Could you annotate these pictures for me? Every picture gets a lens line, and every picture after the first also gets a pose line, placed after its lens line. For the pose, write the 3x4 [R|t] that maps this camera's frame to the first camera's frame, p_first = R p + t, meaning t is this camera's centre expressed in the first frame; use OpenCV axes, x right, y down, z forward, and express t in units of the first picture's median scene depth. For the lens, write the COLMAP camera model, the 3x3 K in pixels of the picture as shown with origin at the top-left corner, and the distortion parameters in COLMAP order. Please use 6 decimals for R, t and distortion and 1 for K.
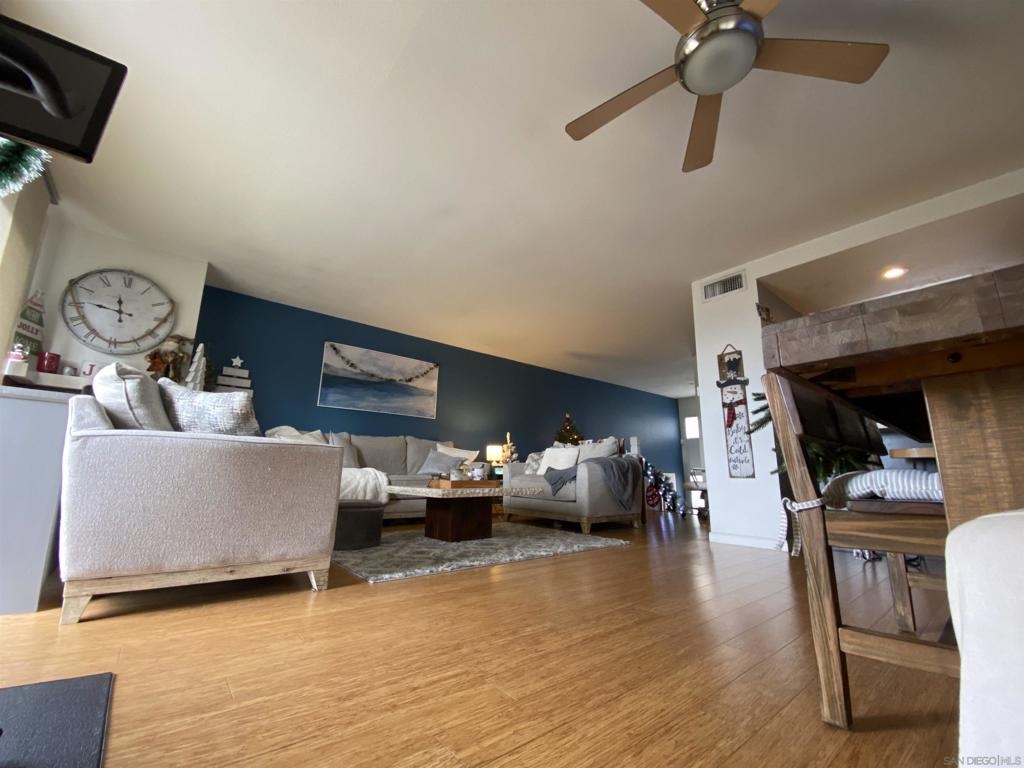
lens RADIAL K [[415.9, 0, 512.0], [0, 415.9, 384.0], [0, 0, 1]] dist [-0.000235, -0.000013]
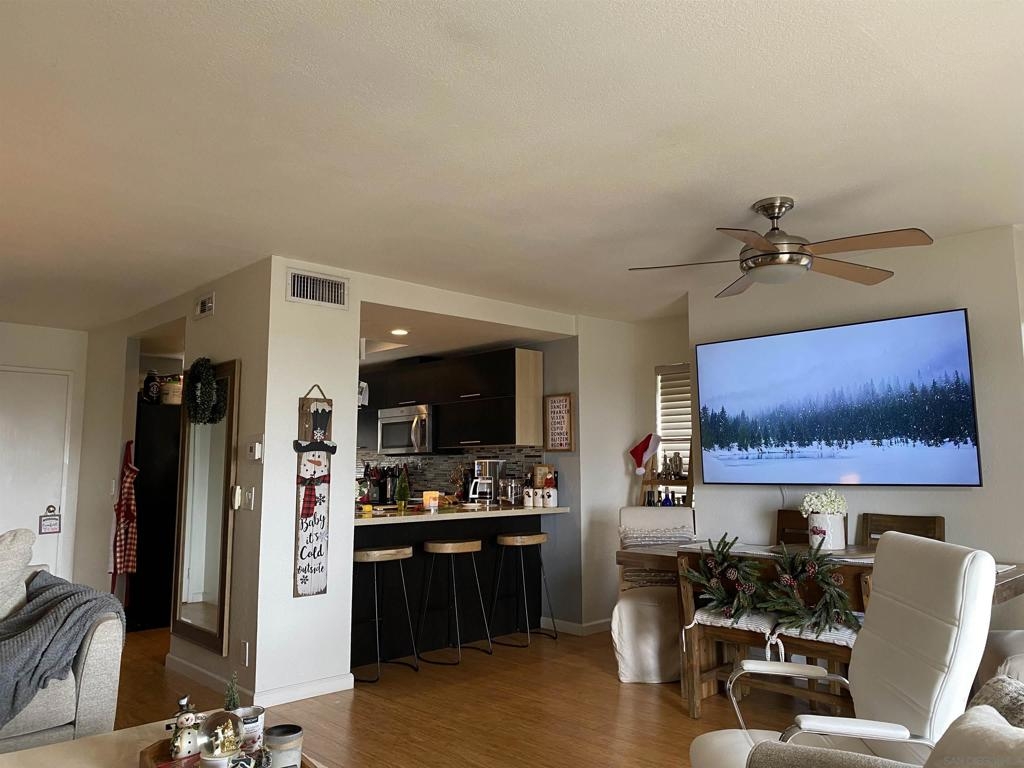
lens RADIAL K [[767.9, 0, 512.0], [0, 767.9, 384.0], [0, 0, 1]] dist [0.002414, 0.000054]
pose [[-0.075046, 0.106230, 0.991506, -0.681674], [-0.191658, 0.974235, -0.118886, -0.014949], [-0.978588, -0.198952, -0.052753, 0.794455]]
